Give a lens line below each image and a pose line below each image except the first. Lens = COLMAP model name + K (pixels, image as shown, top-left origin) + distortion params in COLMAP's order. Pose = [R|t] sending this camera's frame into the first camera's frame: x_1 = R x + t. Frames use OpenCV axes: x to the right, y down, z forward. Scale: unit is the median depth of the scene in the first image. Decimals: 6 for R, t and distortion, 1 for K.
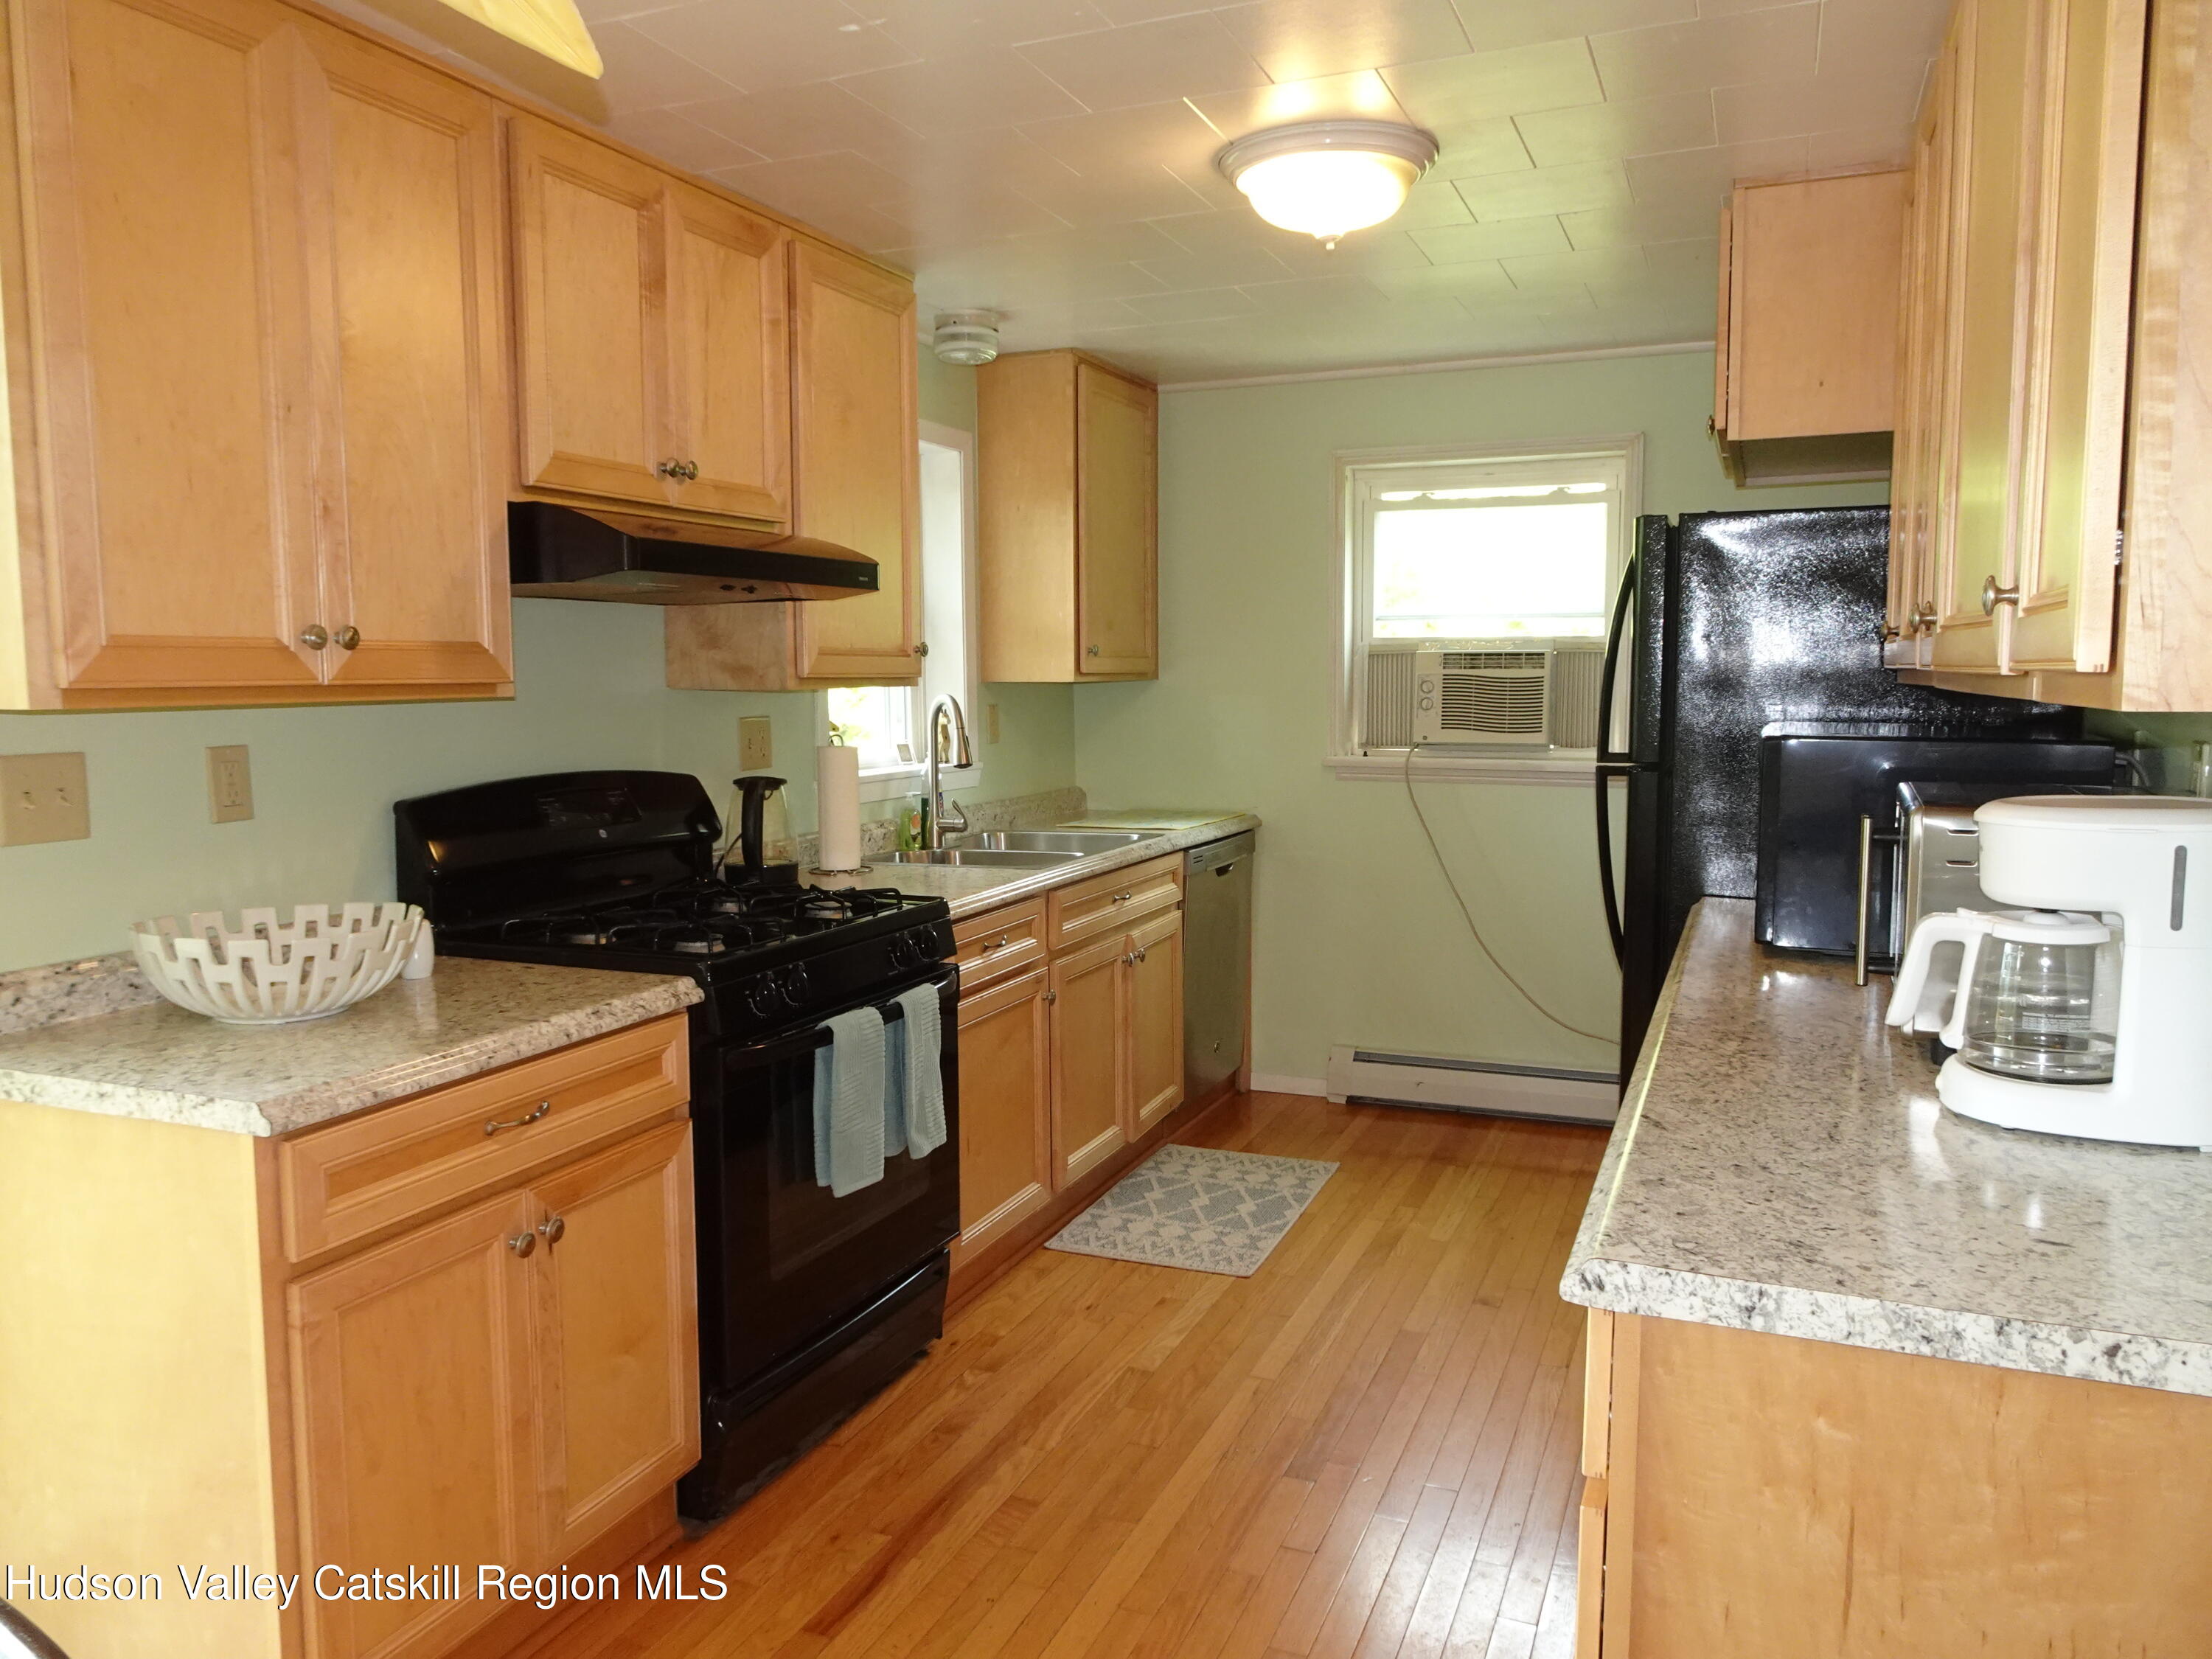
lens RADIAL K [[1581.4, 0, 1102.5], [0, 1581.4, 820.3], [0, 0, 1]] dist [0.007938, 0.004432]
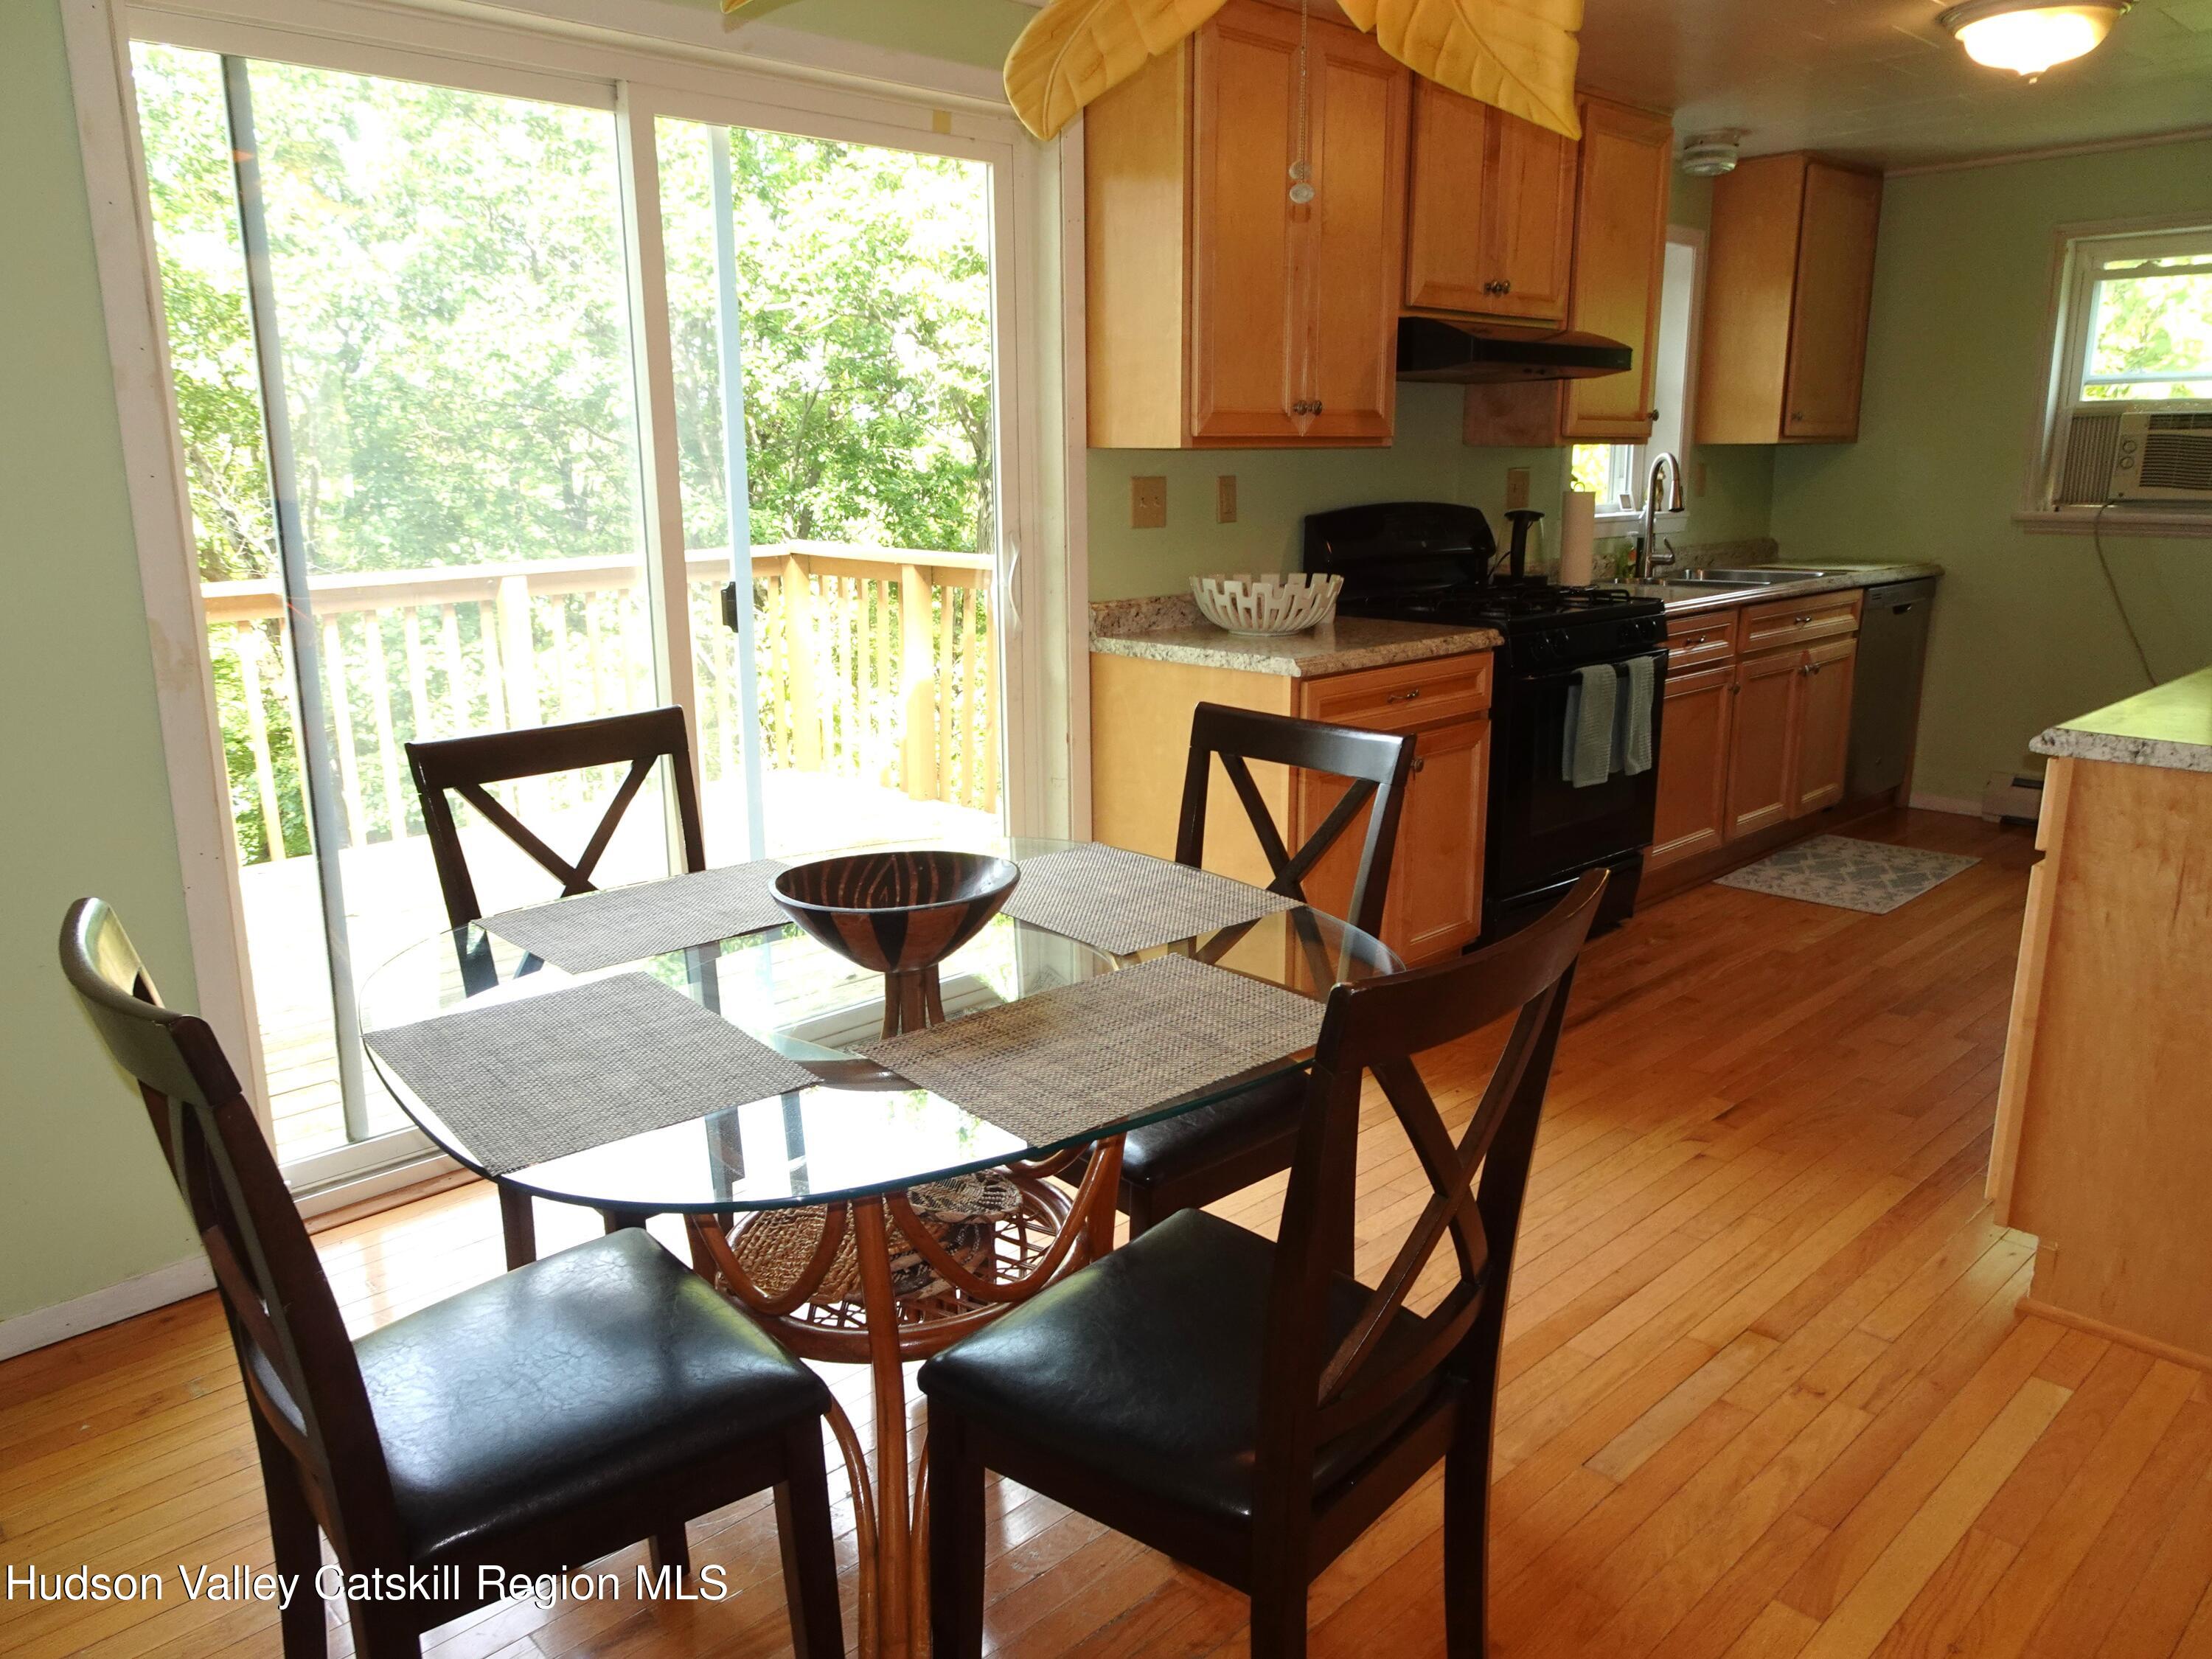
lens RADIAL K [[1581.4, 0, 1119.9], [0, 1581.4, 825.6], [0, 0, 1]] dist [0.007938, 0.004432]
pose [[0.921133, 0.087582, -0.379267, 0.005218], [-0.034361, 0.988850, 0.144898, 0.059248], [0.387728, -0.120438, 0.913872, -0.454873]]
